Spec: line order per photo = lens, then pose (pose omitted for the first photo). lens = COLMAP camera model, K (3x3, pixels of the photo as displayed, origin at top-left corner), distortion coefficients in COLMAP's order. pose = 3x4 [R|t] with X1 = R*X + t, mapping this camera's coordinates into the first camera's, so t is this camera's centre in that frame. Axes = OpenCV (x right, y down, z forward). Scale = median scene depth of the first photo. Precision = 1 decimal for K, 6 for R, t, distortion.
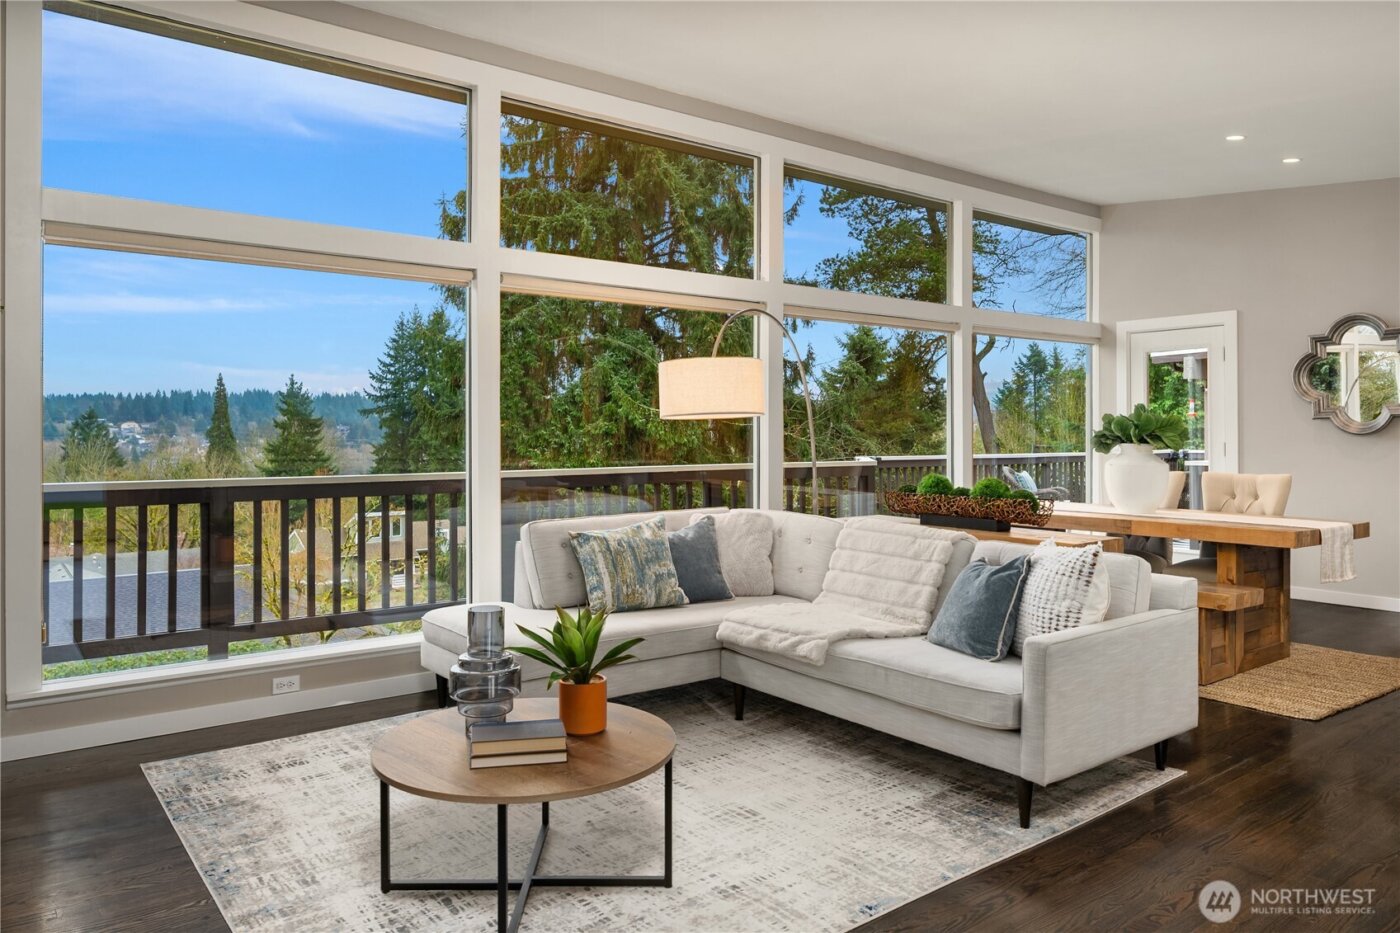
lens RADIAL K [[970.8, 0, 701.0], [0, 970.8, 437.7], [0, 0, 1]] dist [-0.005421, -0.001126]
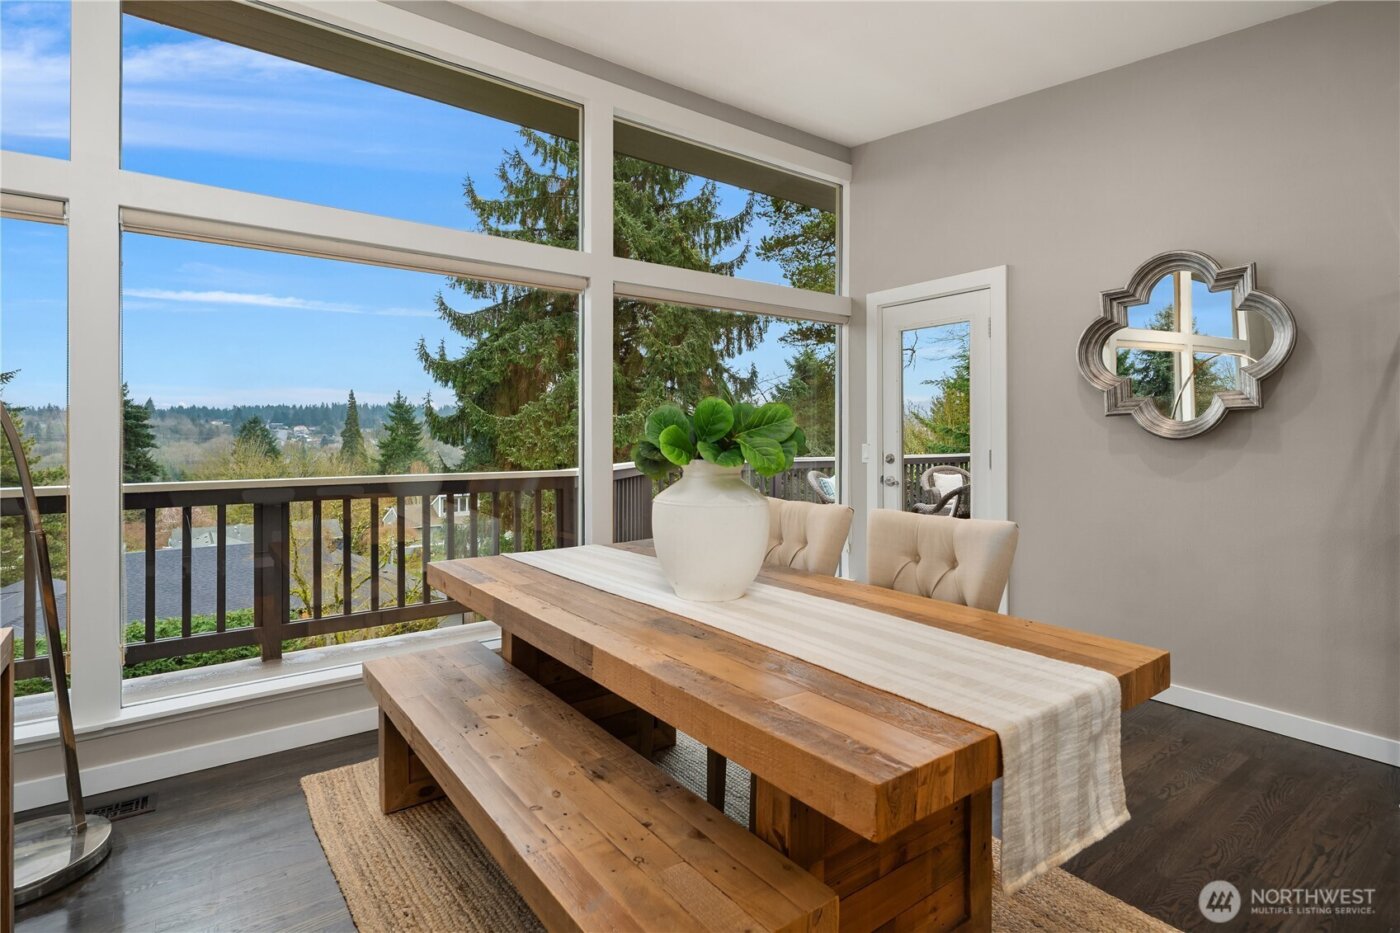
lens RADIAL K [[700.0, 0, 702.6], [0, 700.0, 430.5], [0, 0, 1]] dist [0.000293, -0.001593]
pose [[0.999613, 0.002687, -0.027698, 0.301906], [-0.002996, 0.999934, -0.011112, -0.002663], [0.027667, 0.011191, 0.999555, 0.420402]]
